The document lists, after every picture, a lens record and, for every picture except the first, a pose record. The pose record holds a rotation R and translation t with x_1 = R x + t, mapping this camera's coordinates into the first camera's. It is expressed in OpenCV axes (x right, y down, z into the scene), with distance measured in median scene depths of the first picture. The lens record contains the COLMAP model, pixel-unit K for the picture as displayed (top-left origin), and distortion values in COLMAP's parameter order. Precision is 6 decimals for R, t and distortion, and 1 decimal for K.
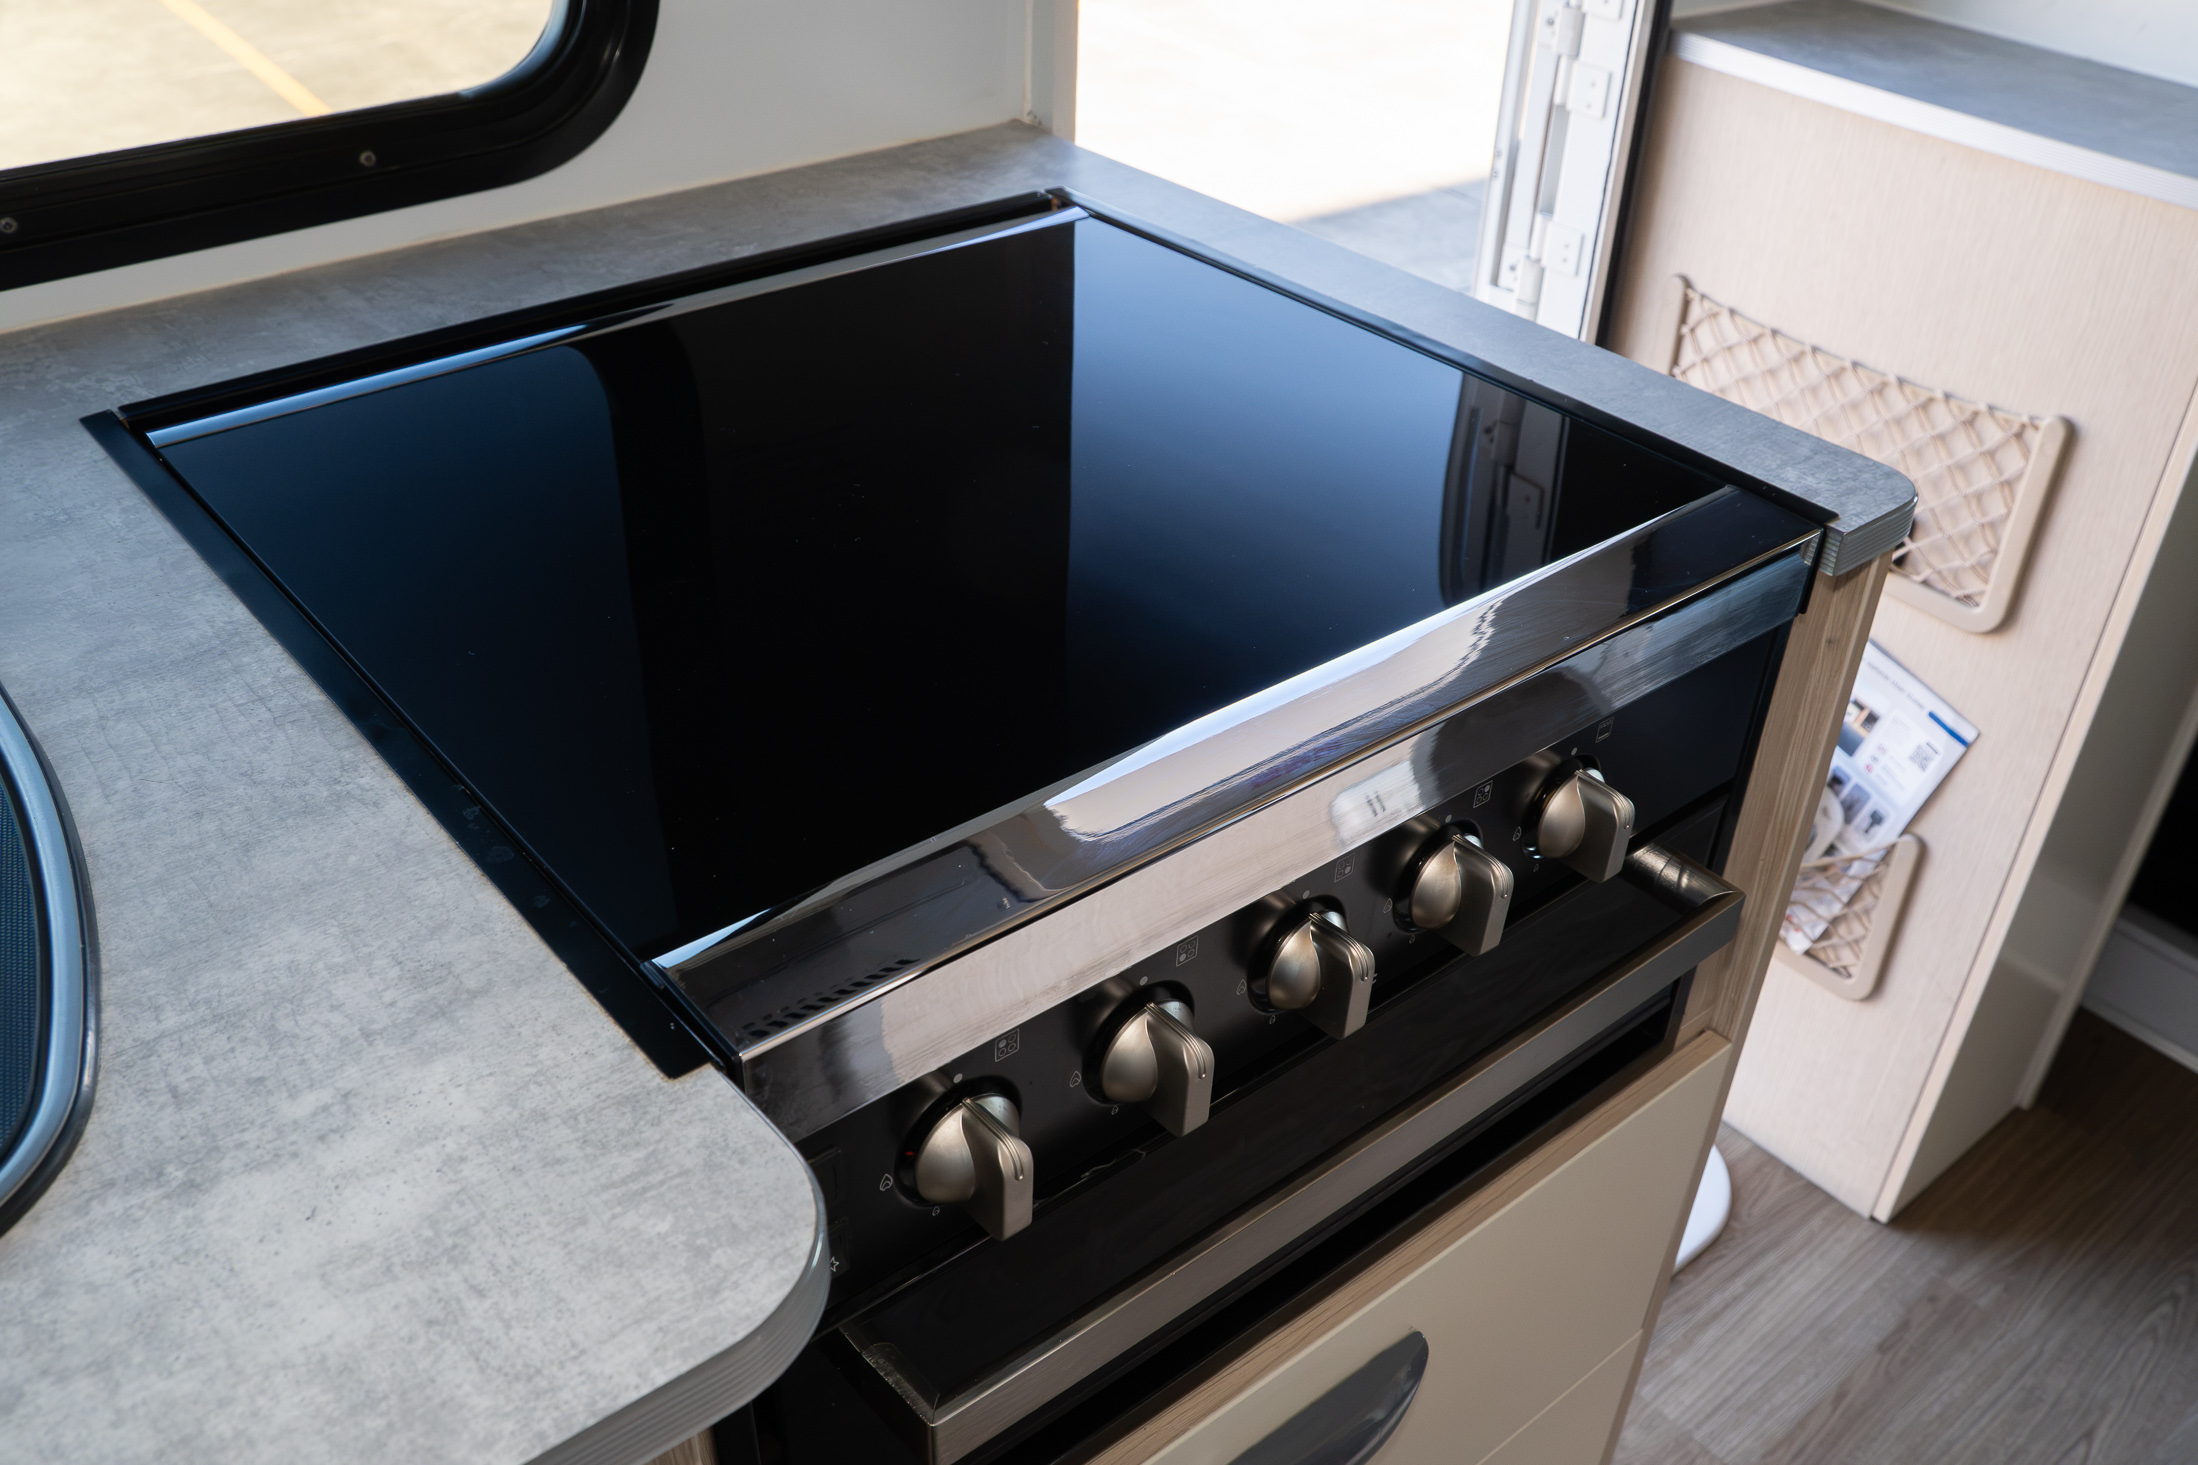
lens RADIAL K [[1634.4, 0, 1099.0], [0, 1634.4, 732.5], [0, 0, 1]] dist [-0.133720, 0.089060]
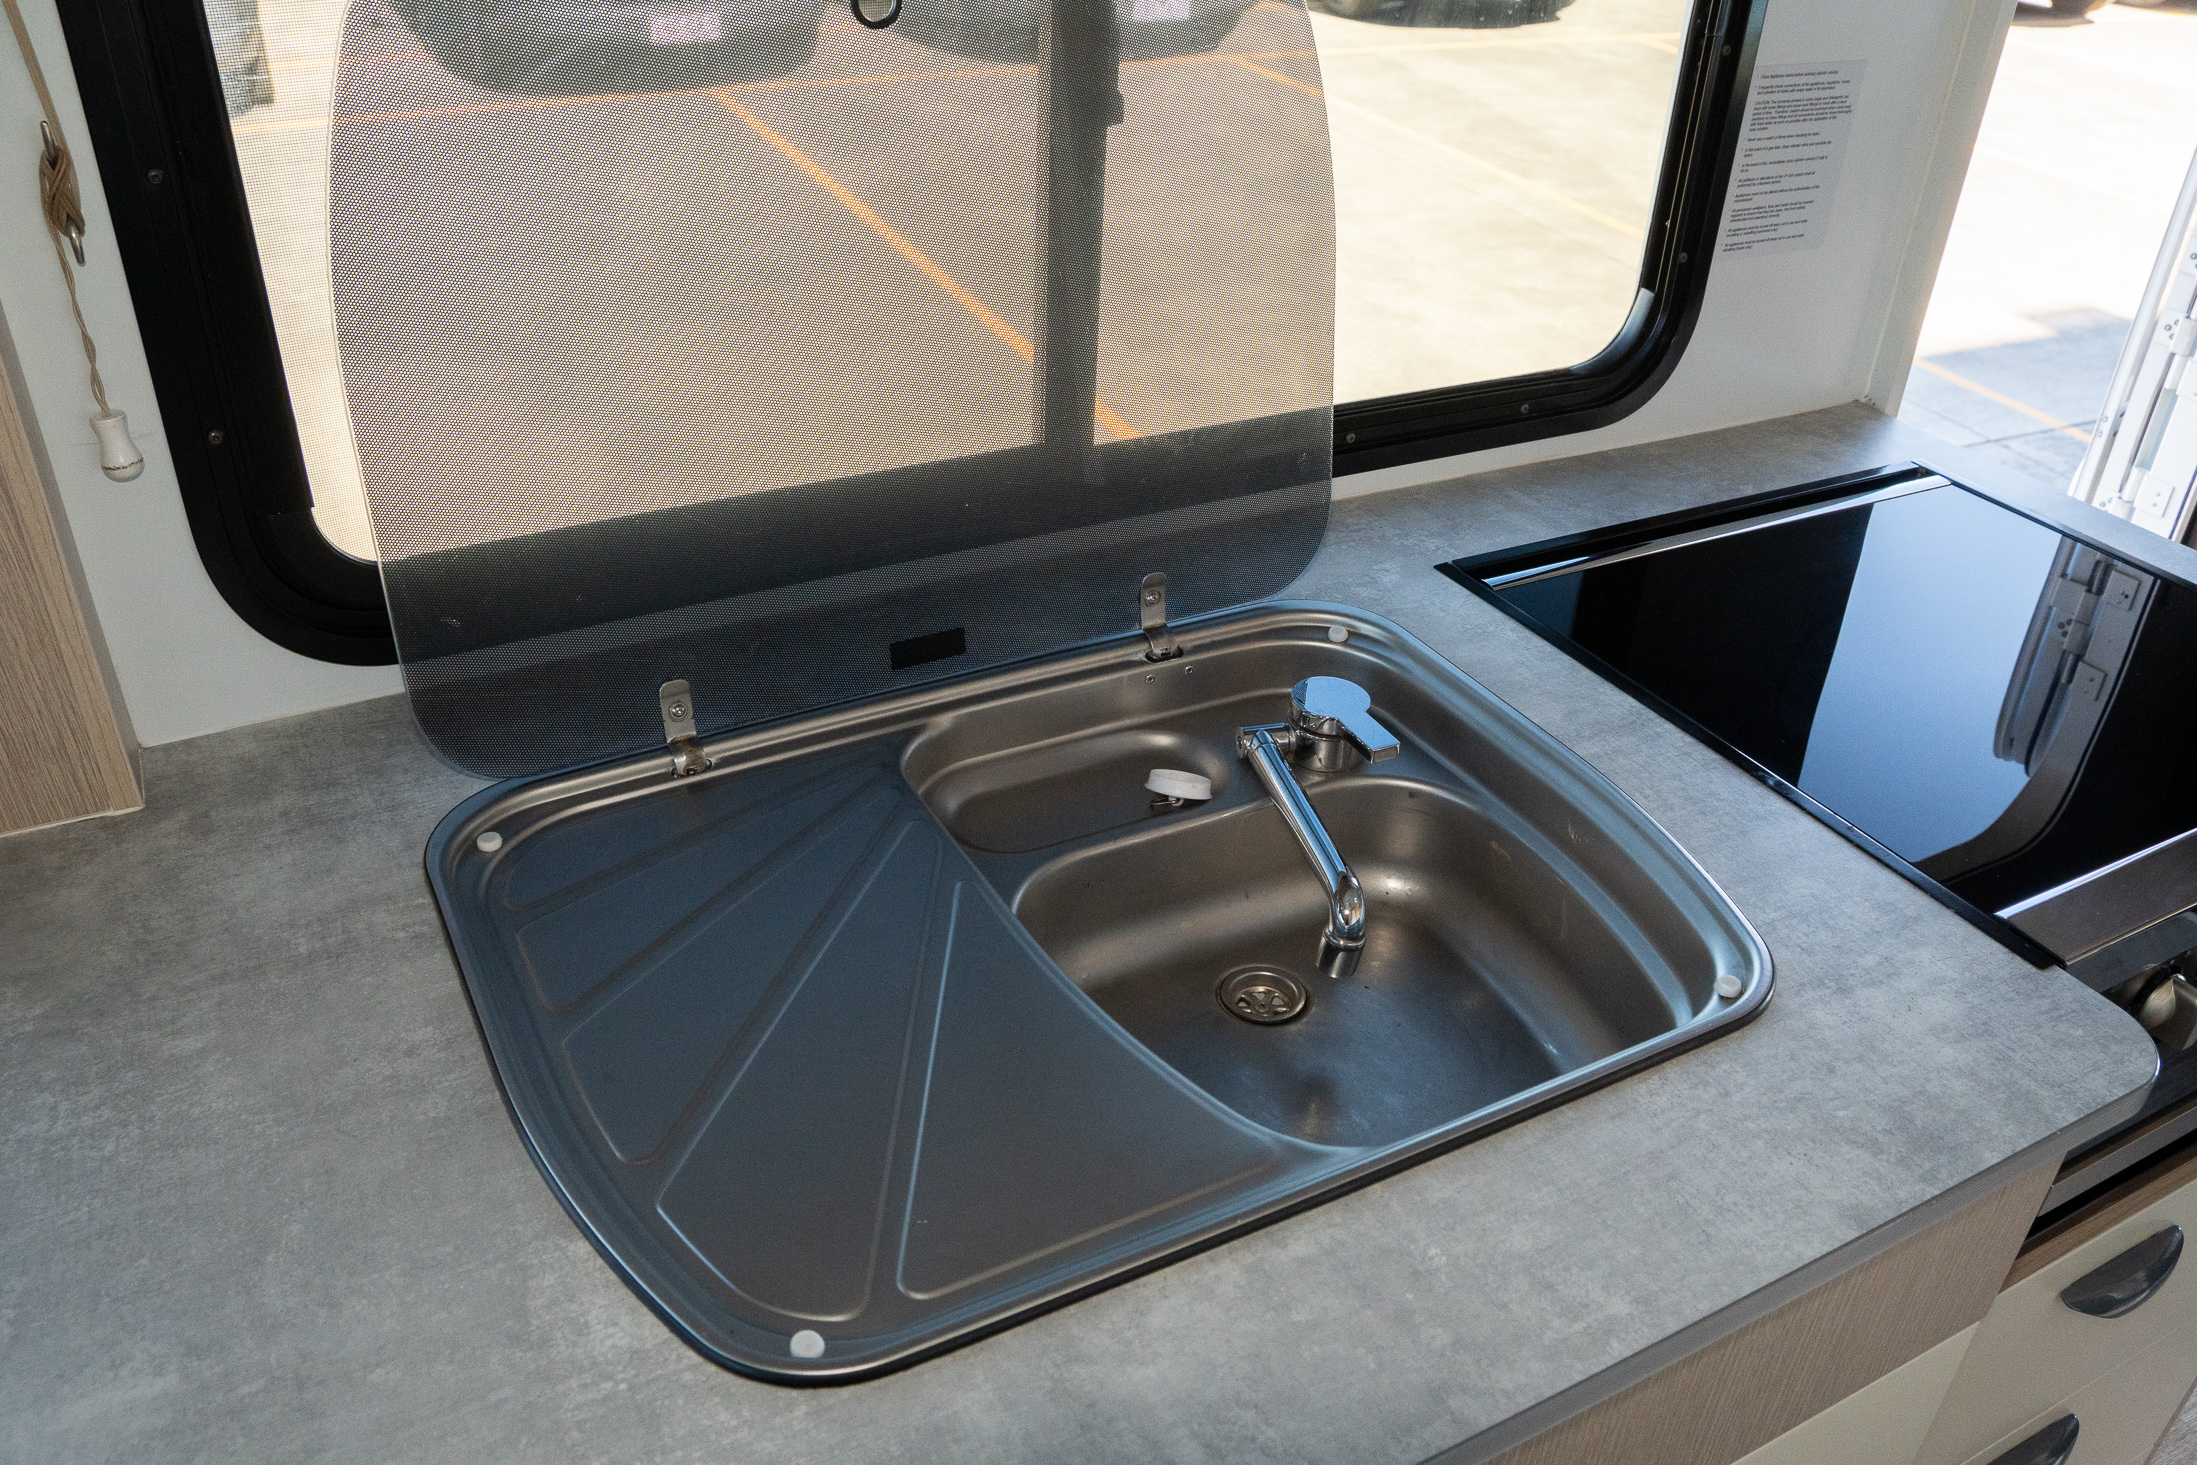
lens RADIAL K [[1551.6, 0, 1098.5], [0, 1551.6, 732.5], [0, 0, 1]] dist [-0.050897, 0.001170]
pose [[0.983910, 0.112229, -0.139015, -0.666326], [-0.118640, 0.992183, -0.038696, 0.073337], [0.133586, 0.054566, 0.989534, -0.600522]]
